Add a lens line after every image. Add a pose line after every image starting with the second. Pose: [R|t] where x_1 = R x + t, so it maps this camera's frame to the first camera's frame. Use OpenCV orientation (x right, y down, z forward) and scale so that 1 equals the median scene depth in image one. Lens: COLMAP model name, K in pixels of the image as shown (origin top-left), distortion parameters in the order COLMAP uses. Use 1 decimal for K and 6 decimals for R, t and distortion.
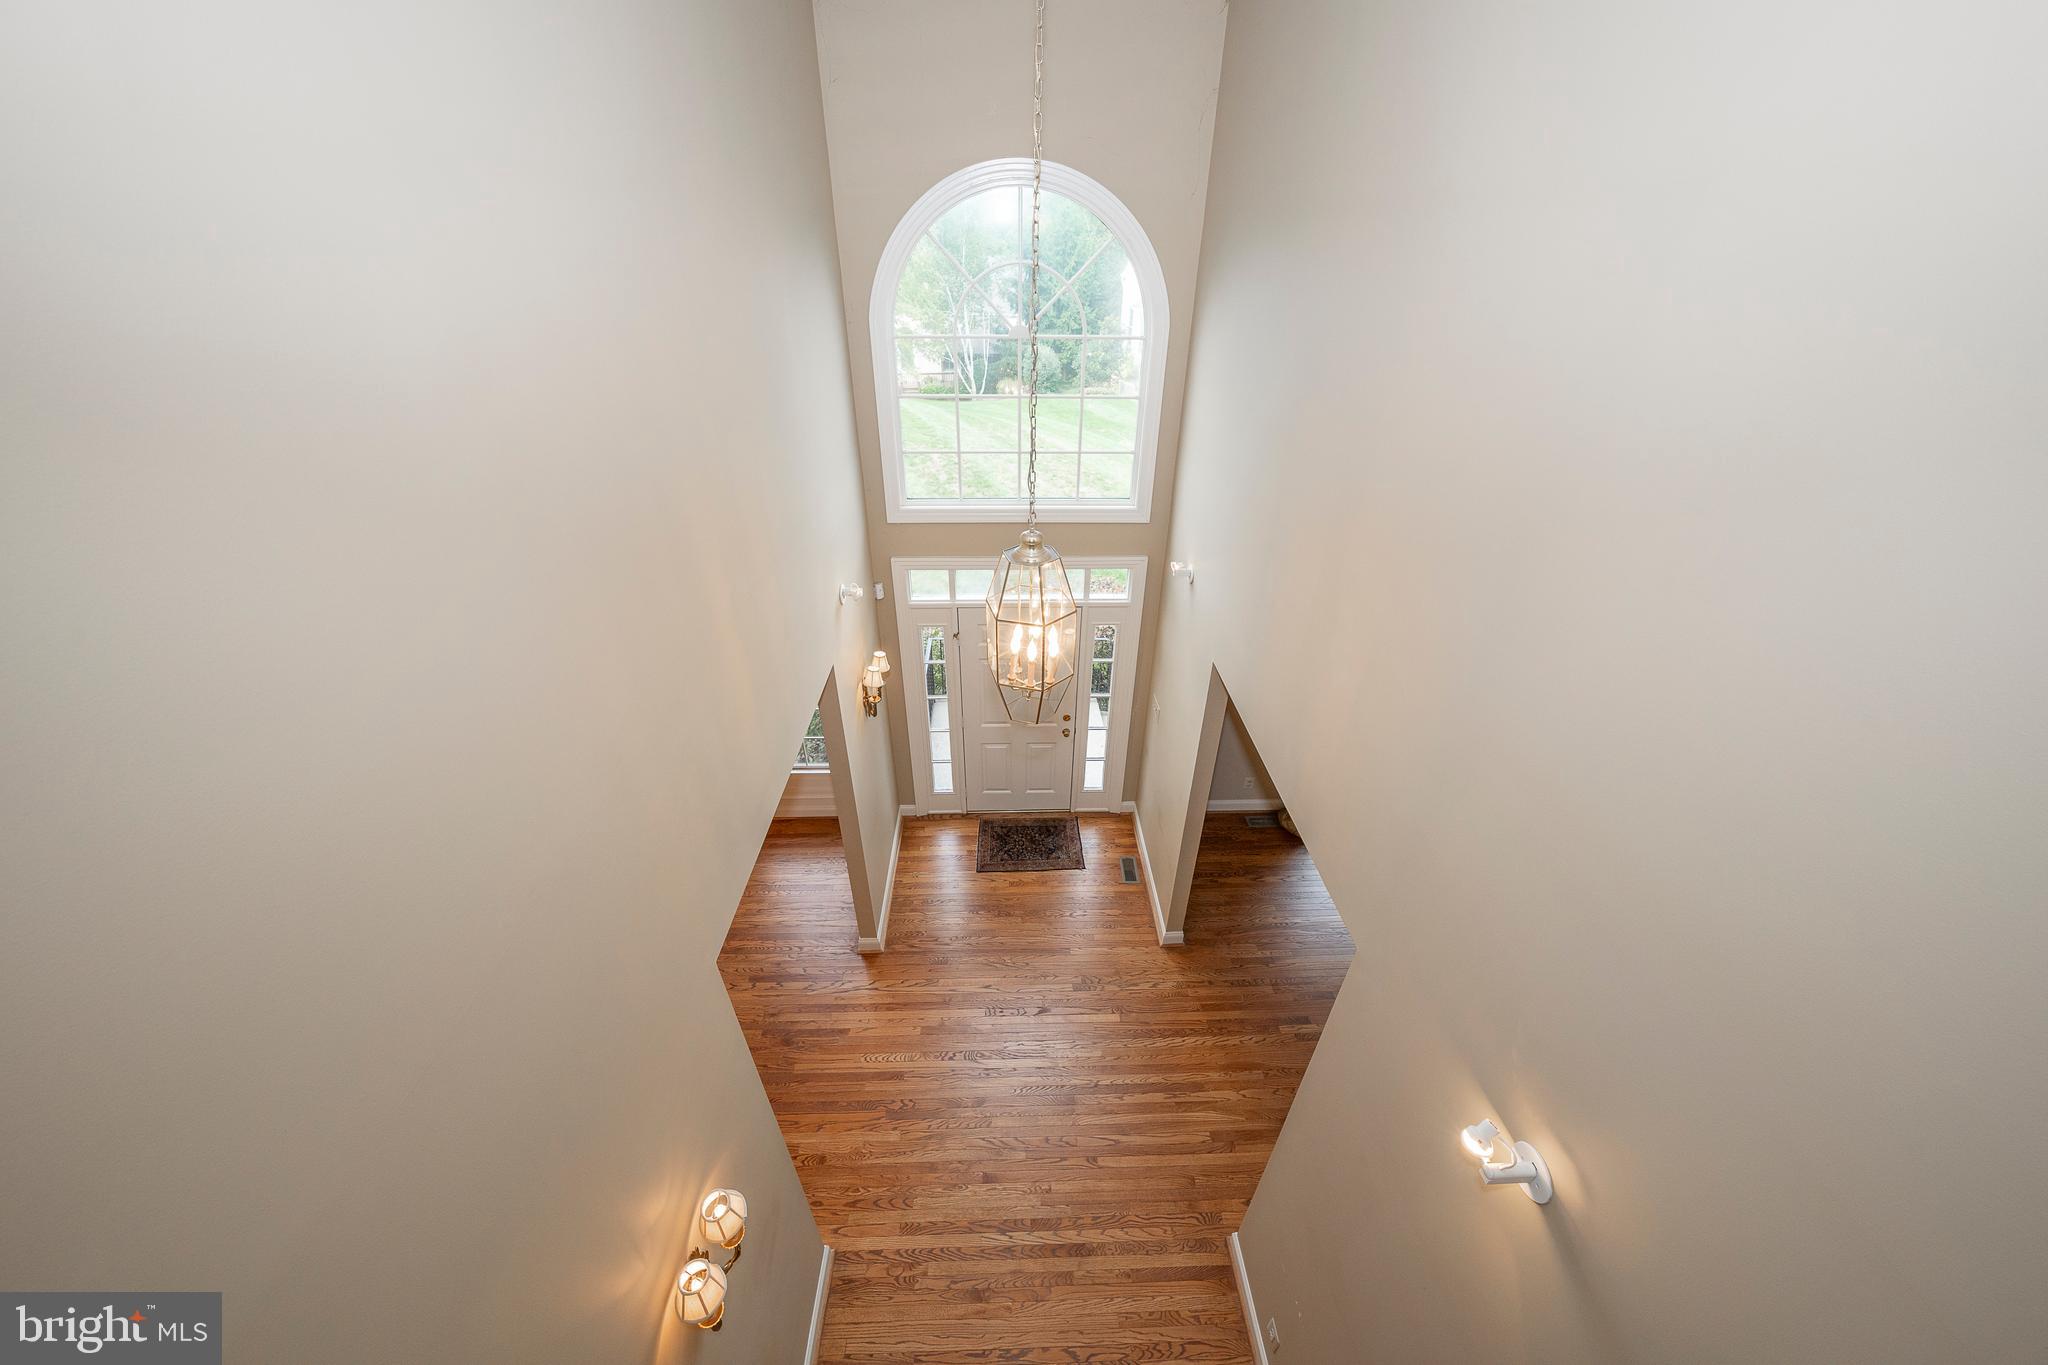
lens RADIAL K [[704.2, 0, 1025.2], [0, 704.2, 675.0], [0, 0, 1]] dist [-0.030731, 0.007344]
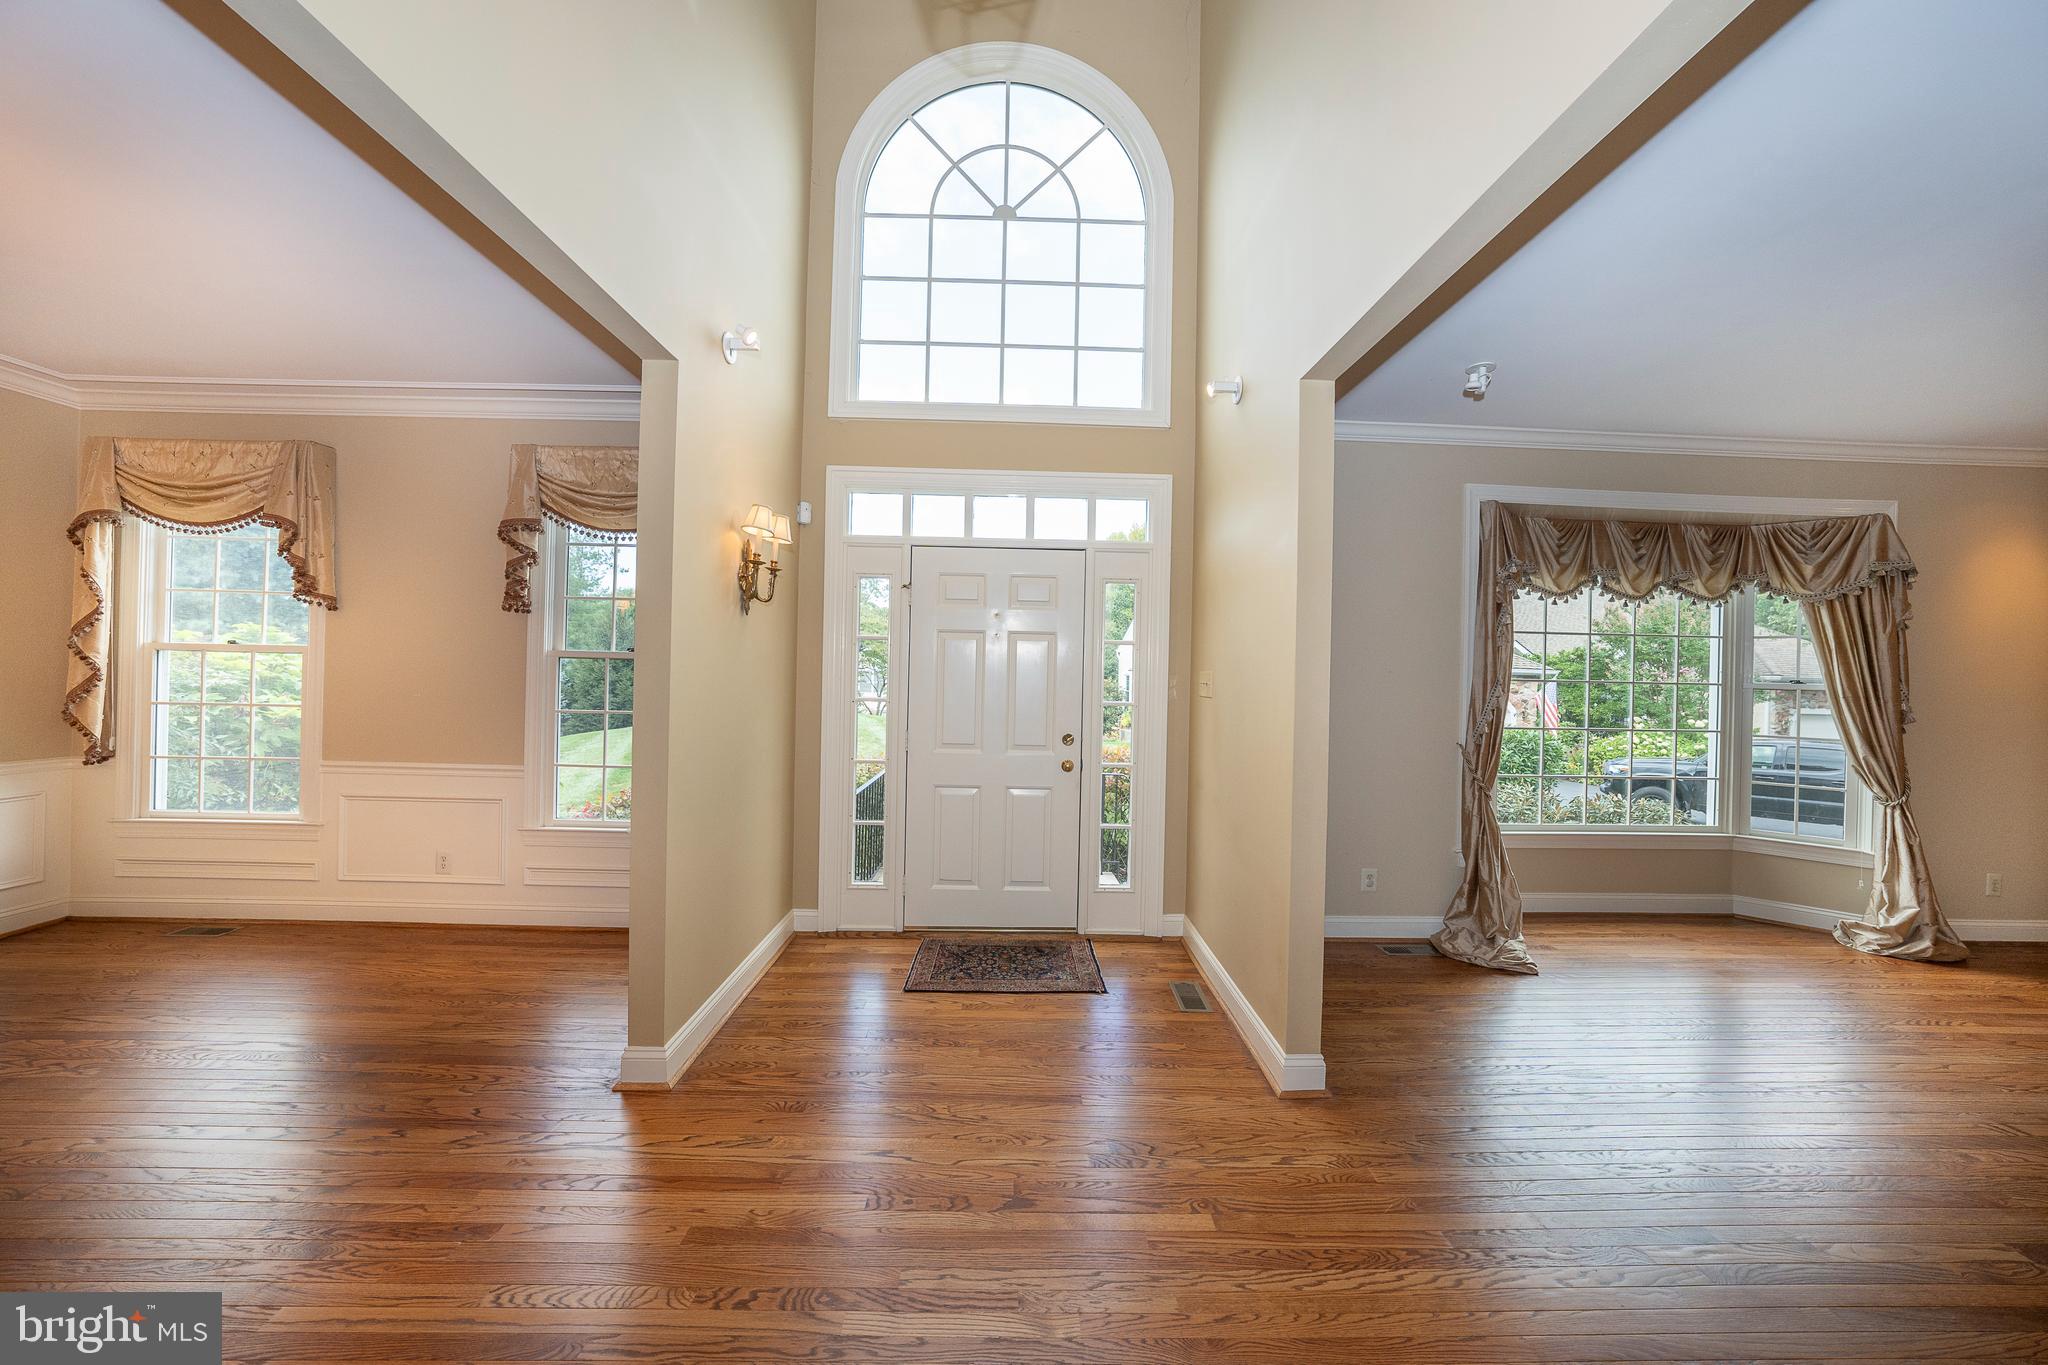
lens RADIAL K [[704.2, 0, 1025.2], [0, 704.2, 675.0], [0, 0, 1]] dist [-0.030731, 0.007344]
pose [[0.999861, 0.013036, -0.010418, 0.028512], [-0.016575, 0.848211, -0.529398, 0.396661], [0.001936, 0.529497, 0.848309, 0.469227]]
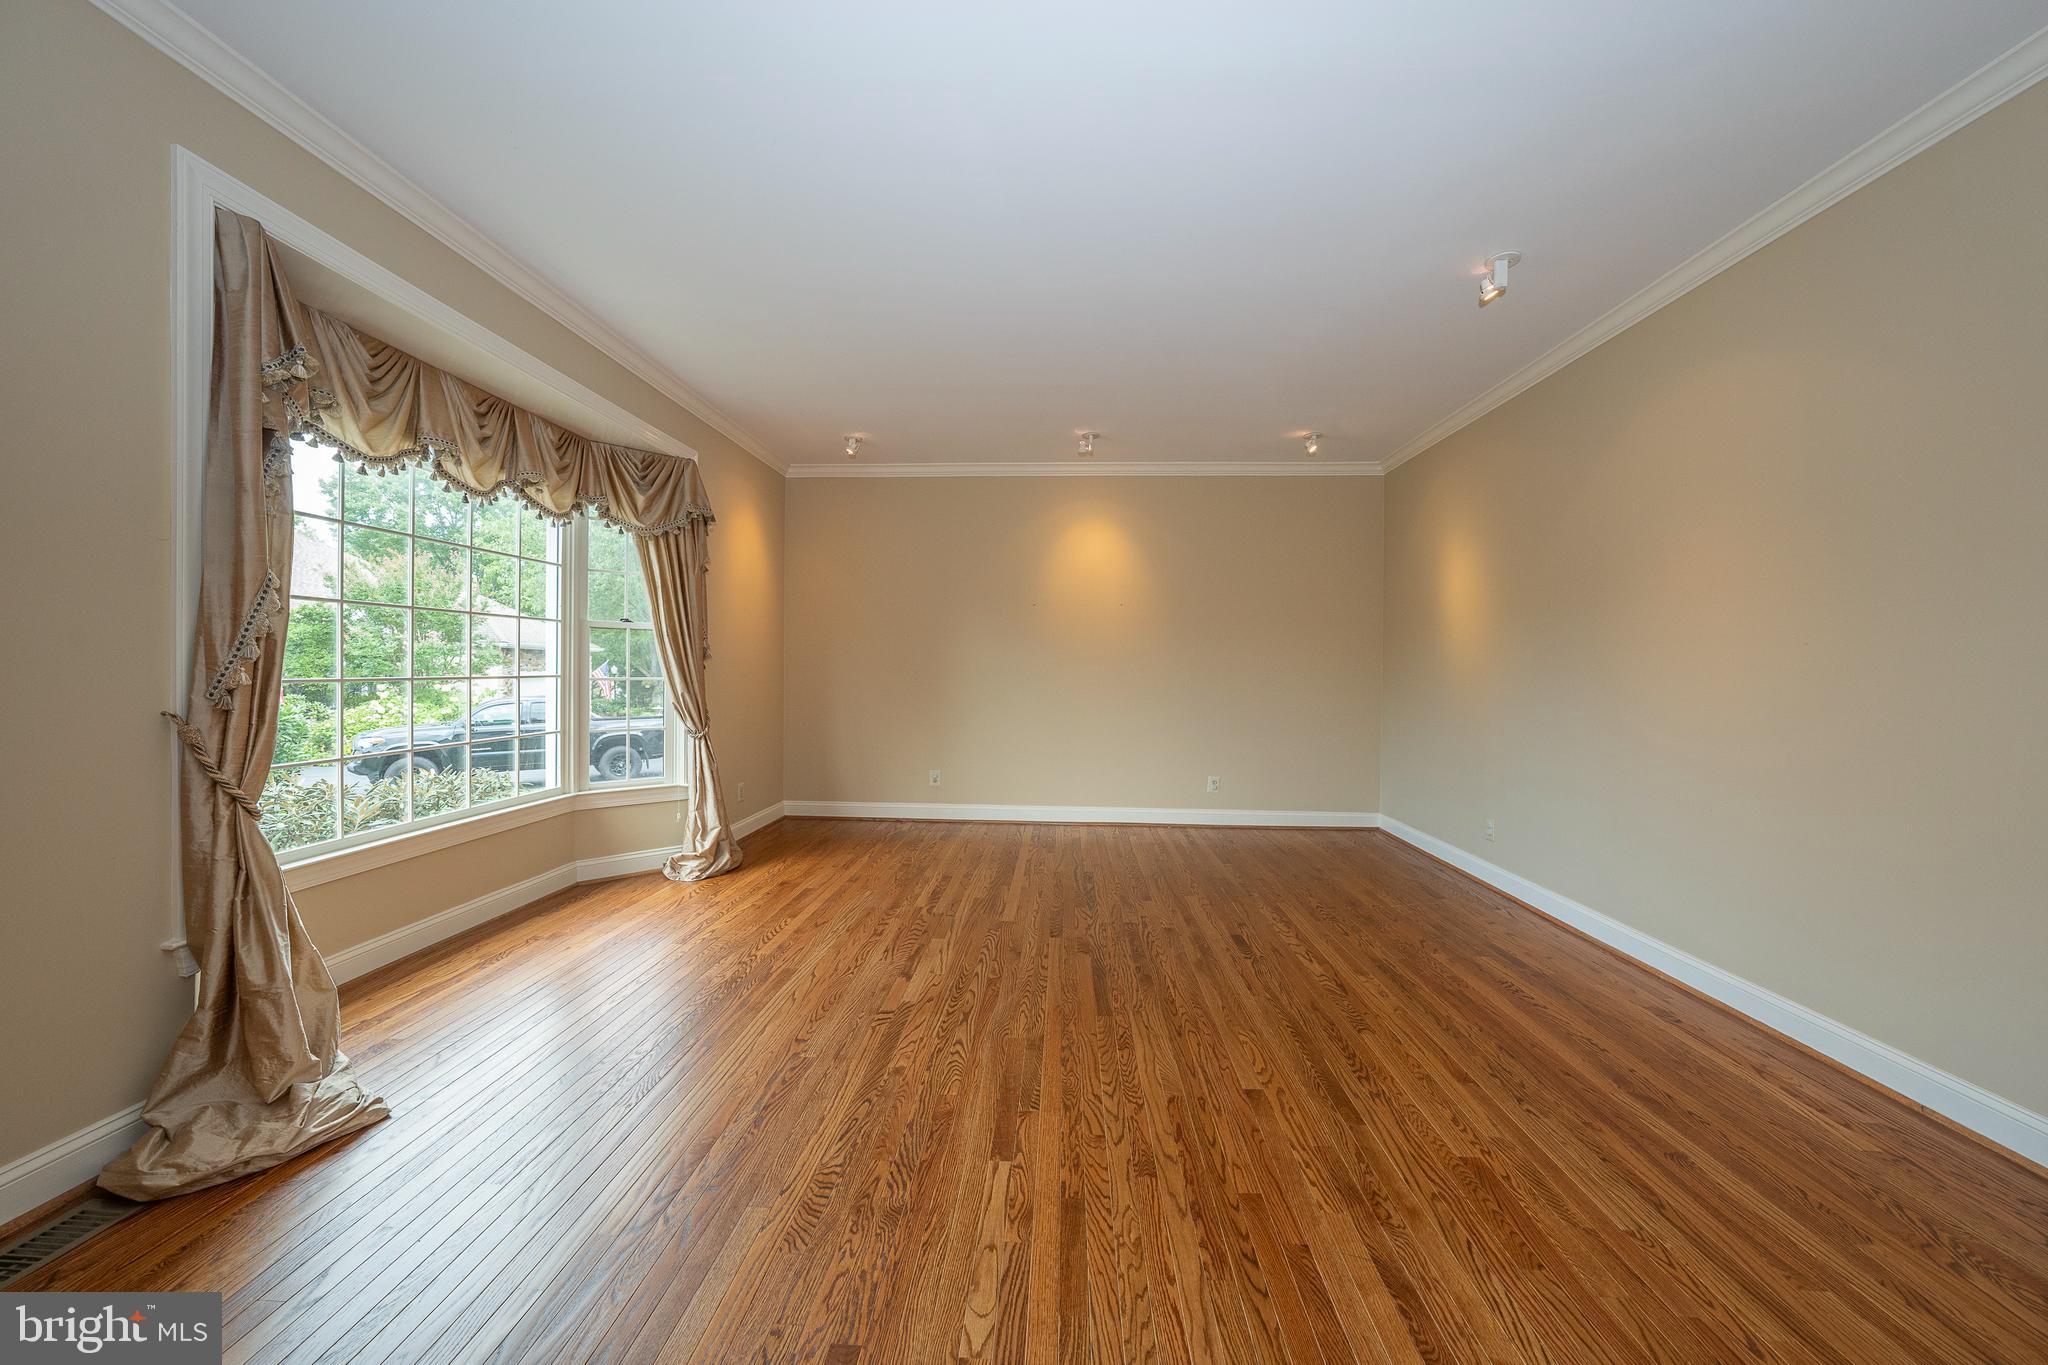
lens RADIAL K [[704.2, 0, 1025.2], [0, 704.2, 675.0], [0, 0, 1]] dist [-0.030731, 0.007344]
pose [[0.086246, -0.017581, 0.996119, 0.187528], [0.517988, 0.854870, -0.029760, 0.269421], [-0.851029, 0.518544, 0.082836, 0.744517]]
